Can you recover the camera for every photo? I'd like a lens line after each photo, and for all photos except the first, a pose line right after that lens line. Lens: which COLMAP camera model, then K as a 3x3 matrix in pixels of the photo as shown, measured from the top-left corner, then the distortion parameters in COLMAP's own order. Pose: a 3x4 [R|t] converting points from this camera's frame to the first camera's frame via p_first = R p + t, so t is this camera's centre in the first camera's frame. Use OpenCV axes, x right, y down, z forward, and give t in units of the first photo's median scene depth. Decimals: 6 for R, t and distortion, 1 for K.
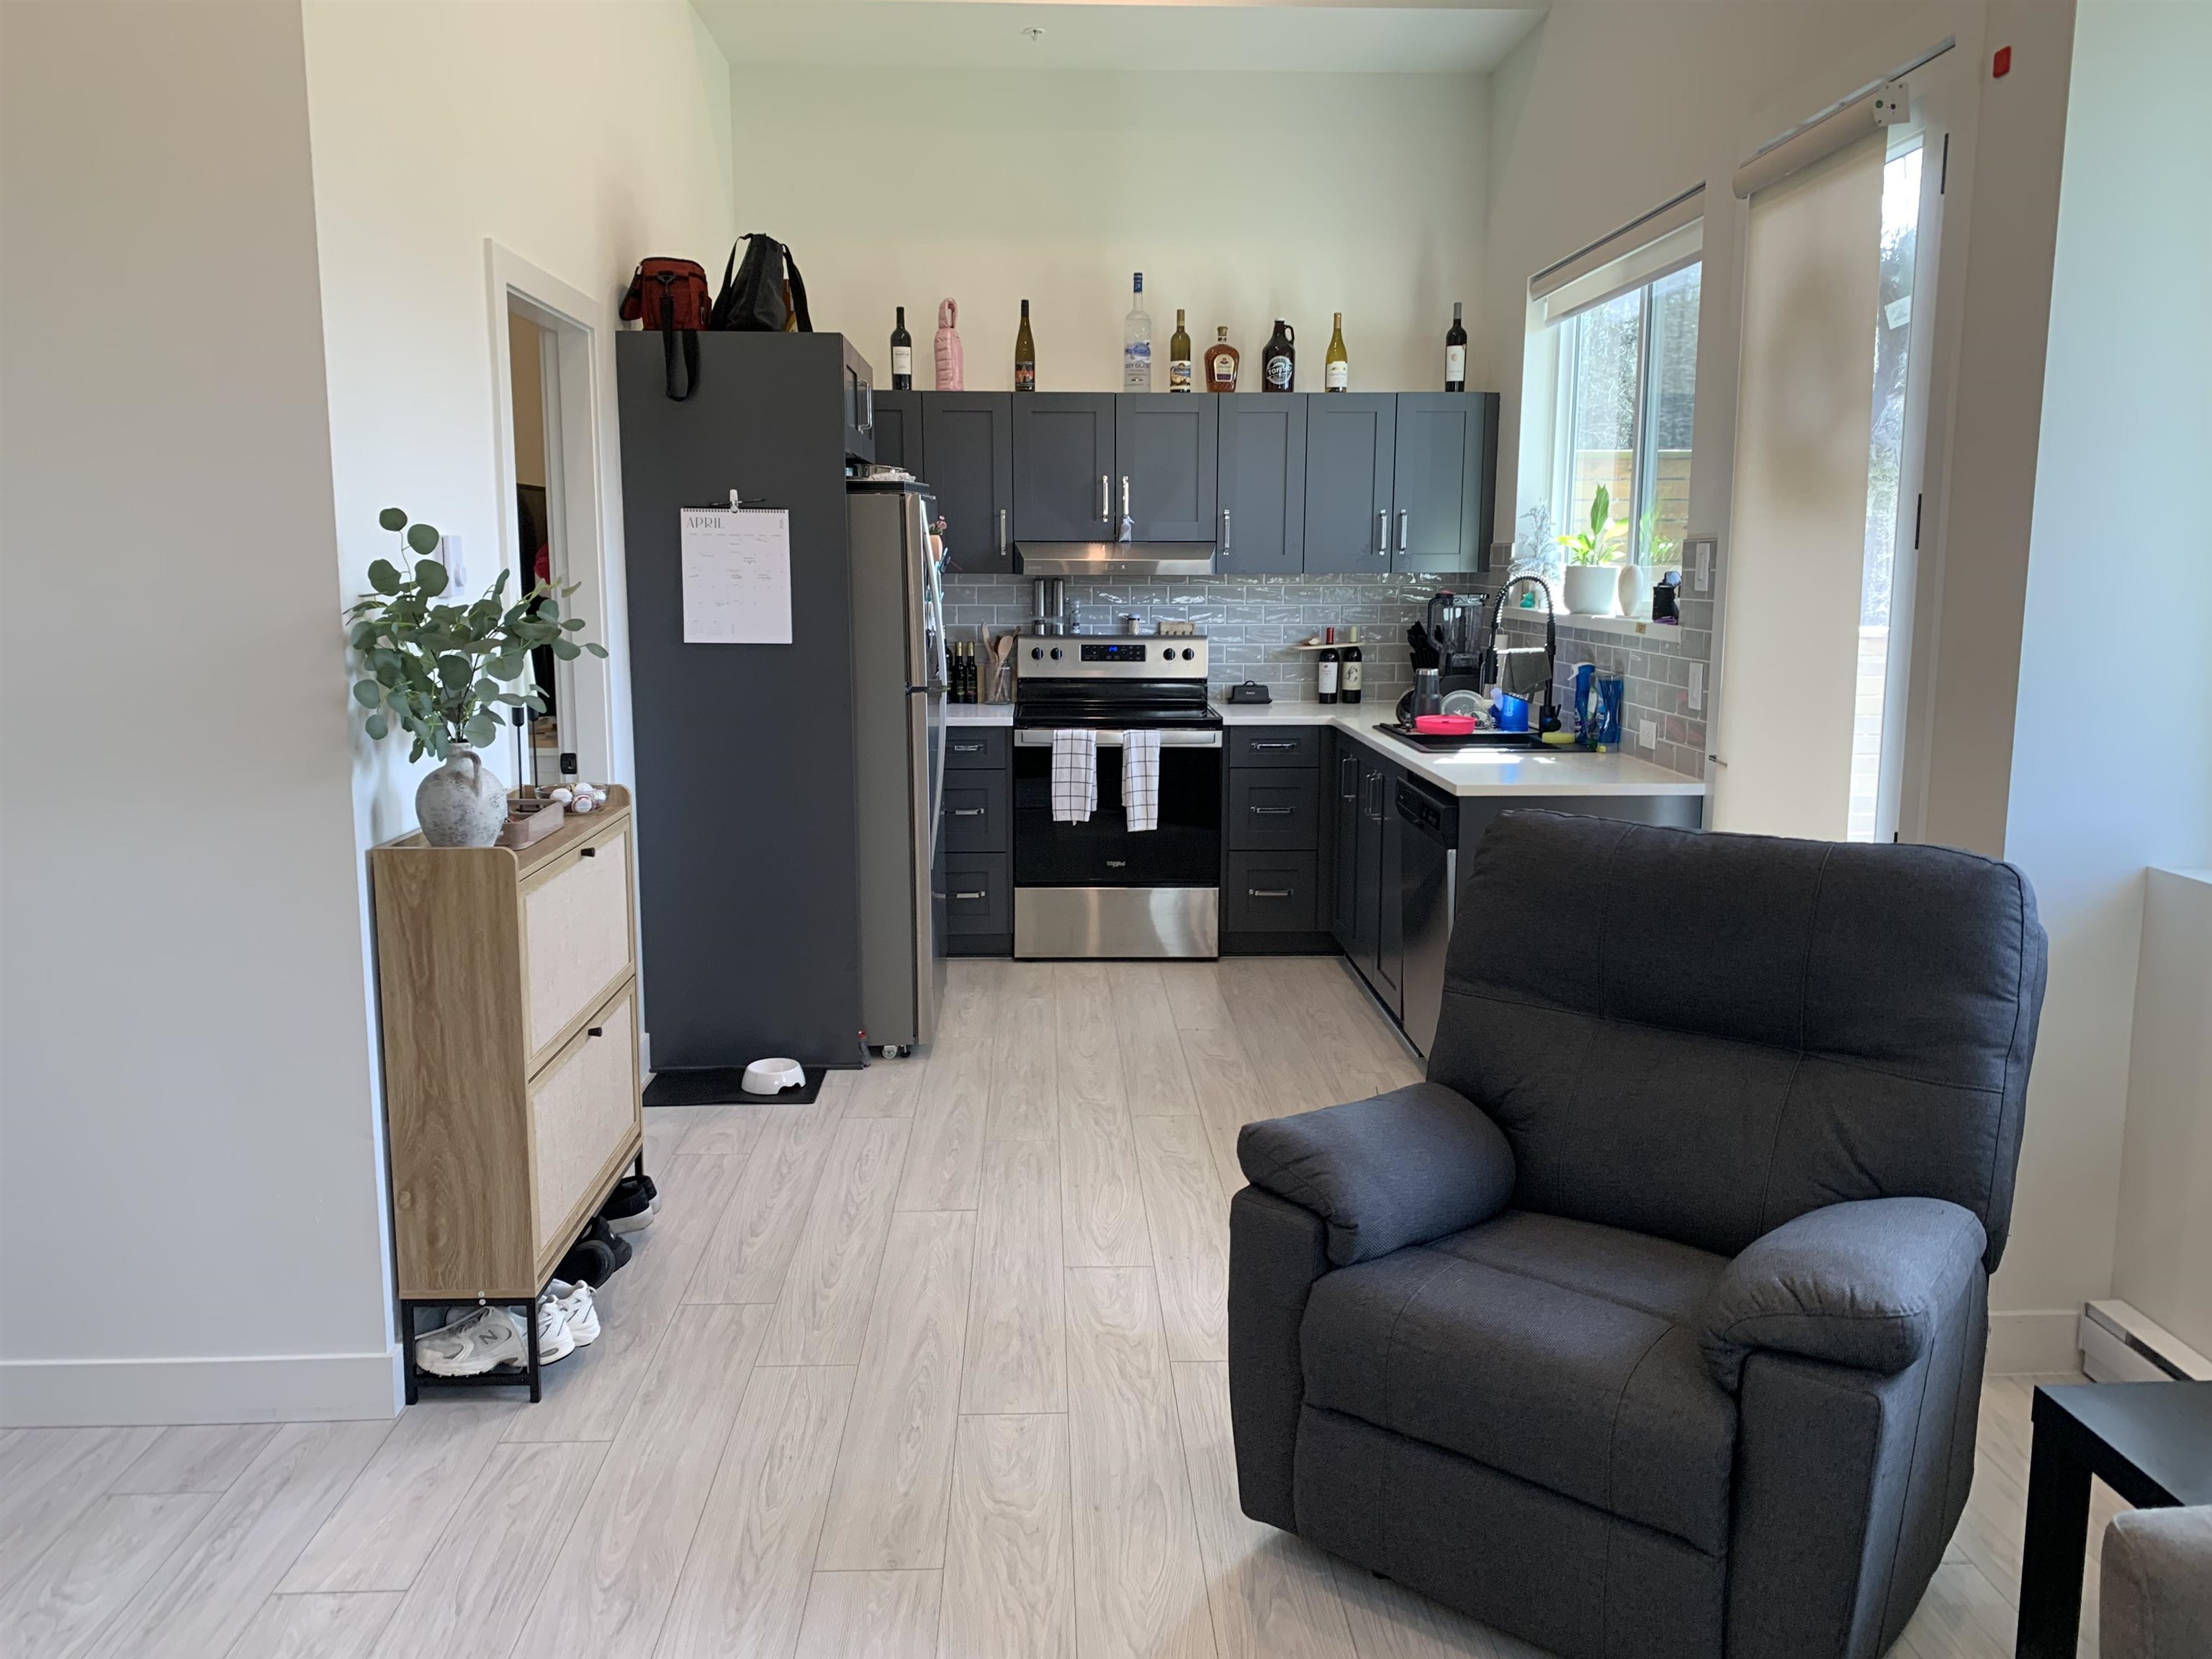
lens RADIAL K [[1672.8, 0, 1107.0], [0, 1672.8, 792.6], [0, 0, 1]] dist [-0.003646, -0.001373]
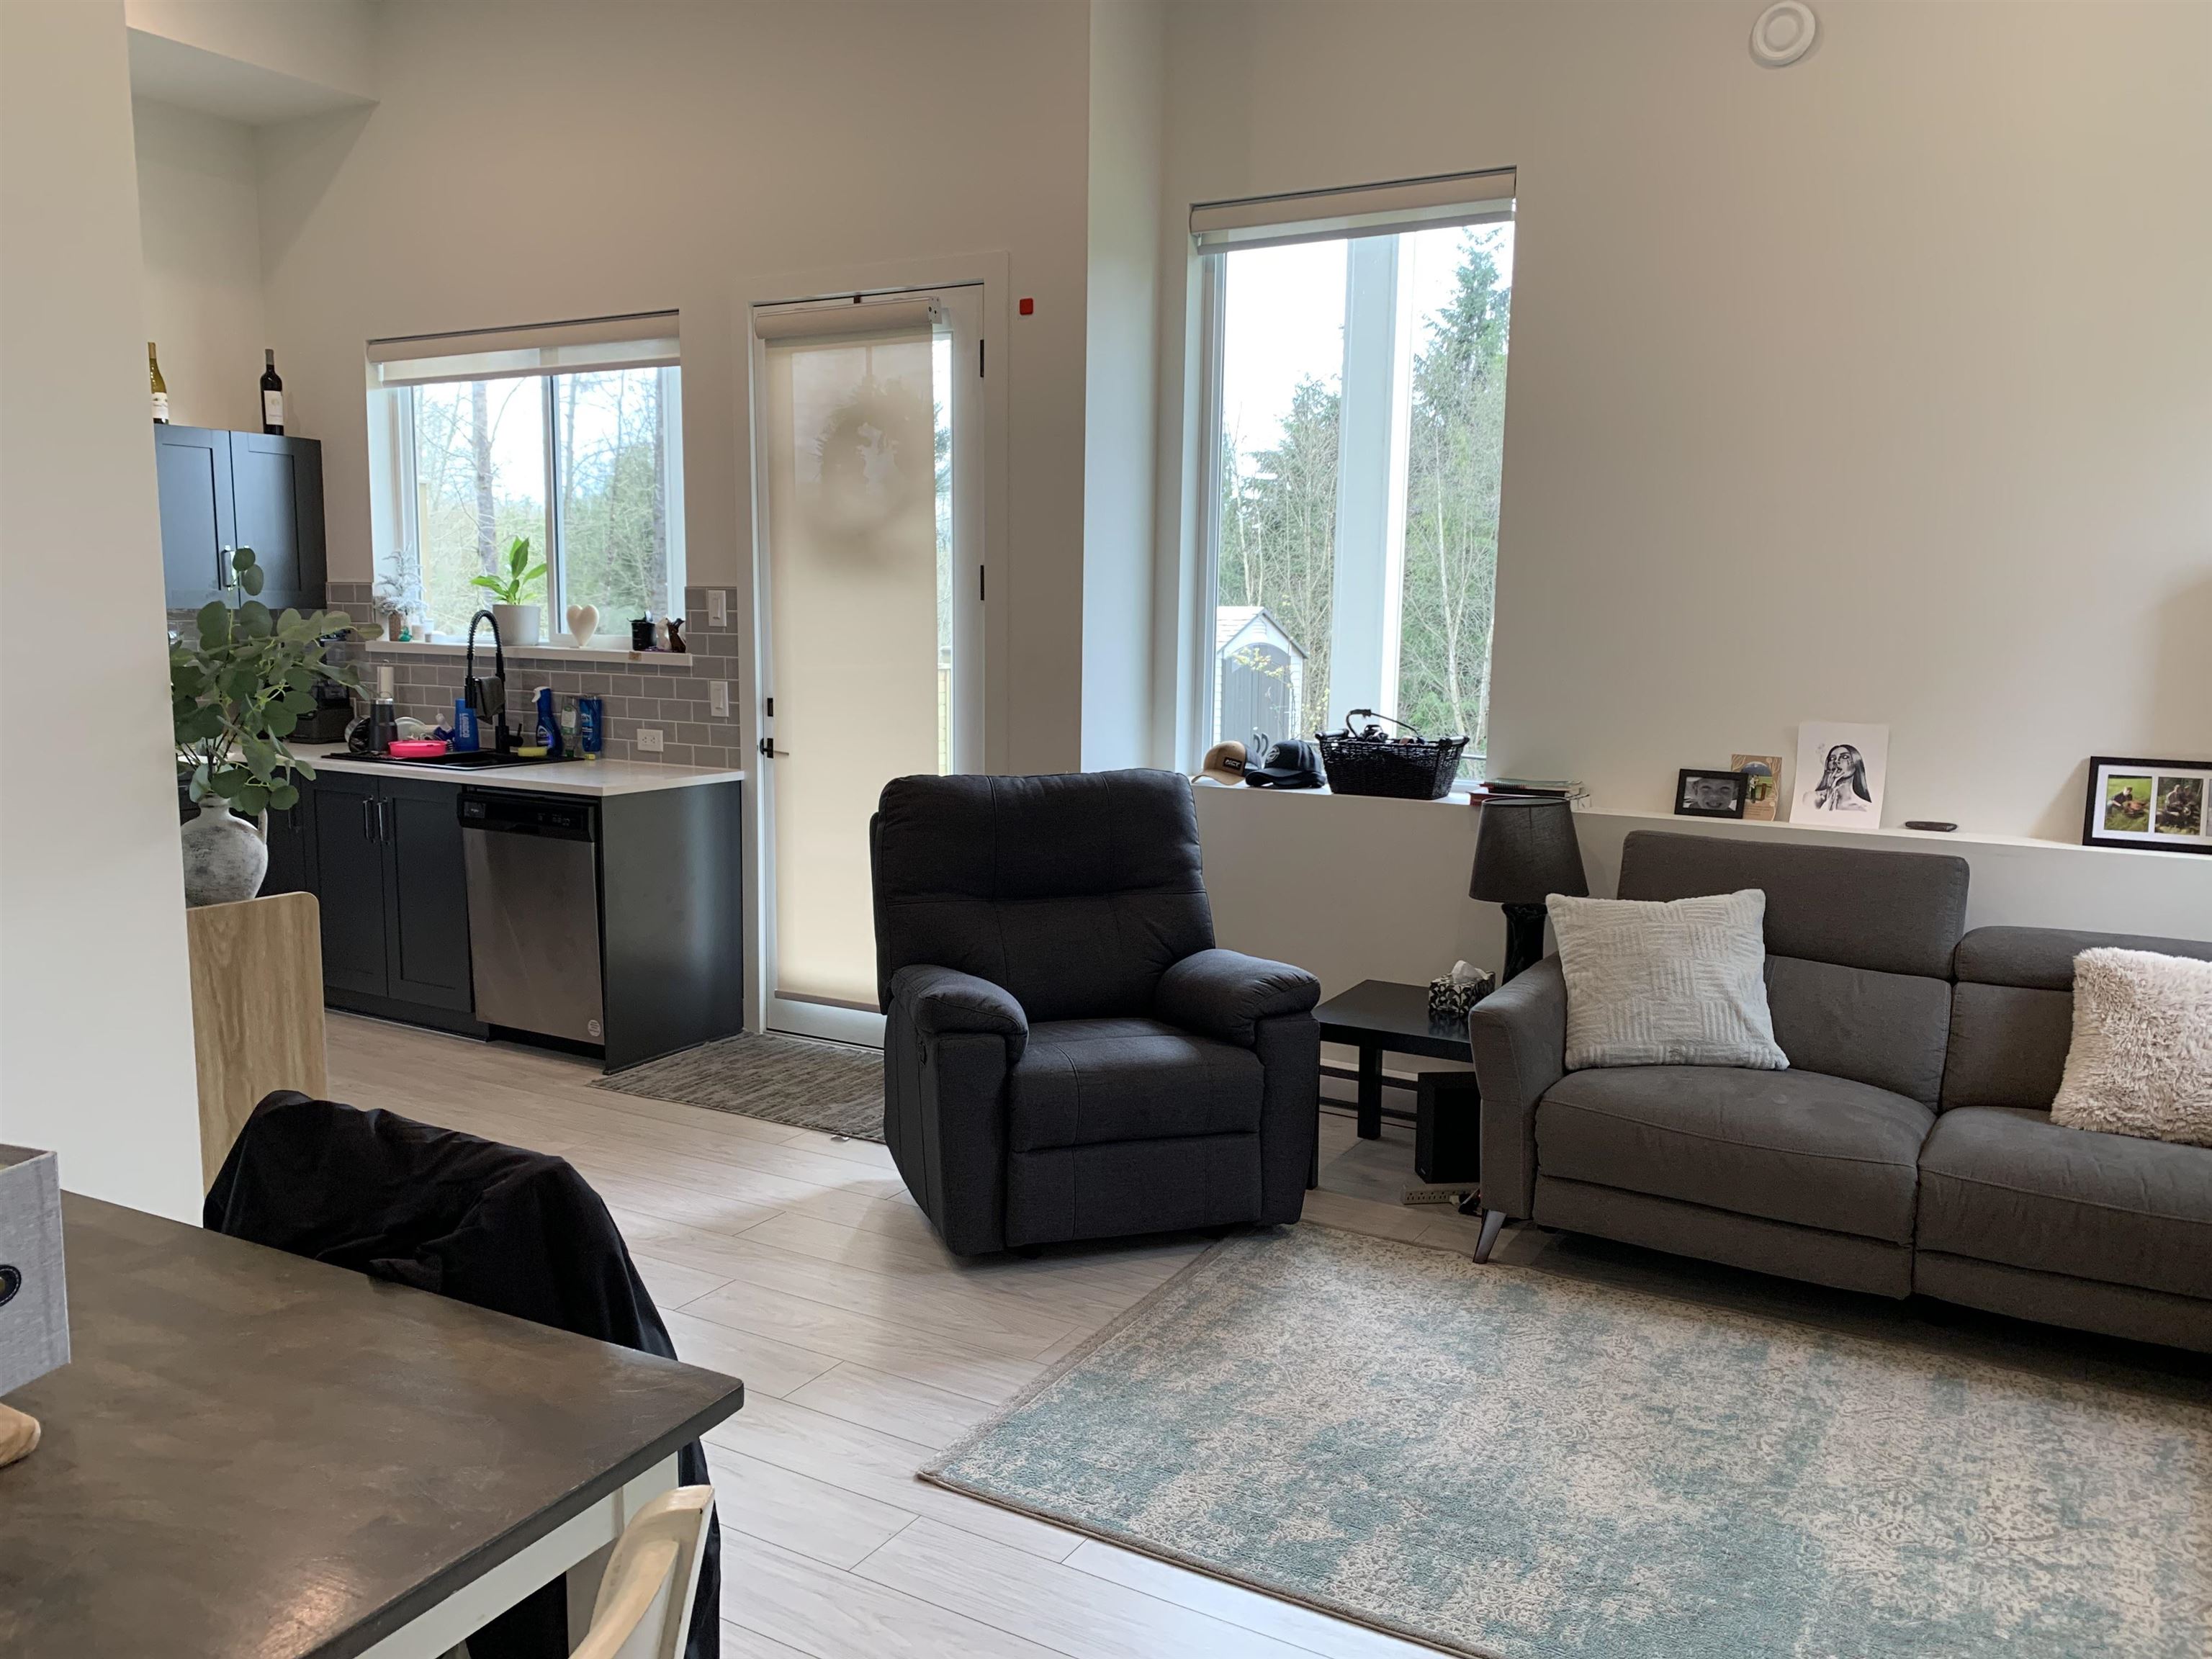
lens RADIAL K [[1672.8, 0, 1107.0], [0, 1672.8, 792.6], [0, 0, 1]] dist [-0.003646, -0.001373]
pose [[0.539477, -0.091597, 0.837003, -0.769016], [0.108389, 0.993349, 0.038847, -0.010087], [-0.834995, 0.069765, 0.545817, 0.048891]]
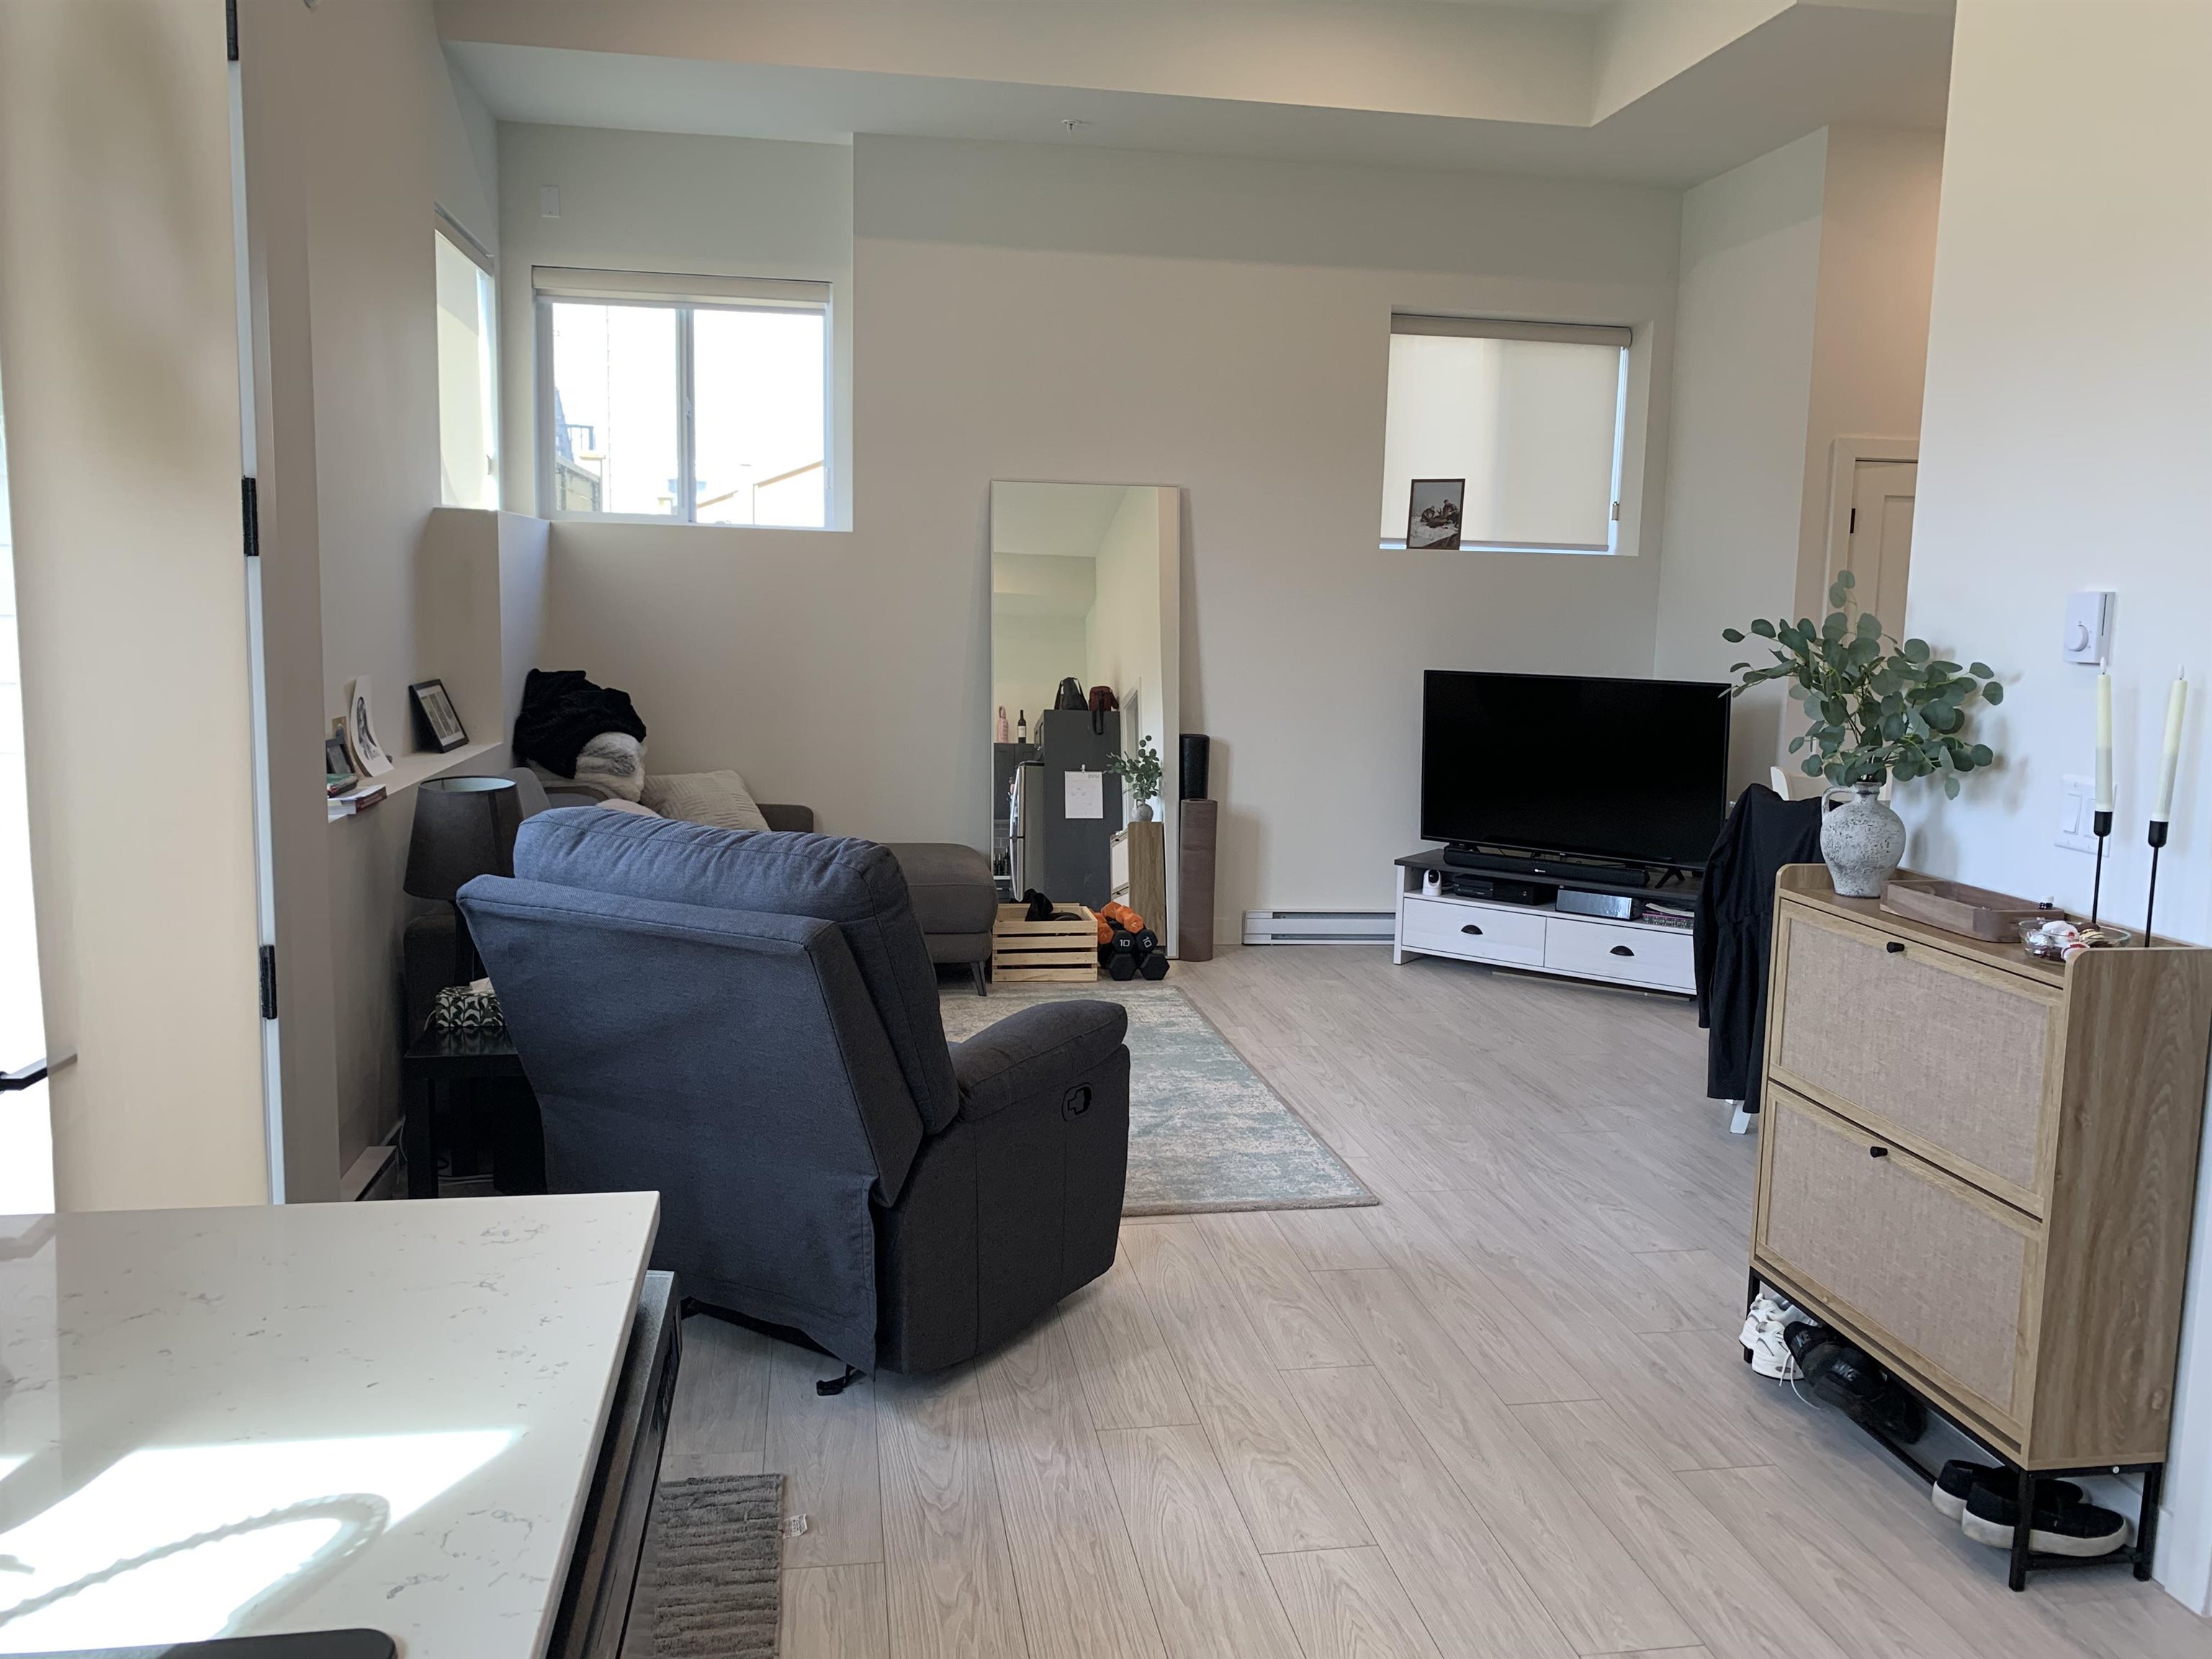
lens RADIAL K [[1705.5, 0, 1117.0], [0, 1705.5, 821.6], [0, 0, 1]] dist [0.082636, -0.008044]
pose [[-0.991387, -0.016874, -0.129872, 0.202640], [-0.051509, 0.961984, 0.268204, -0.236296], [0.120409, 0.272584, -0.954568, 1.697468]]
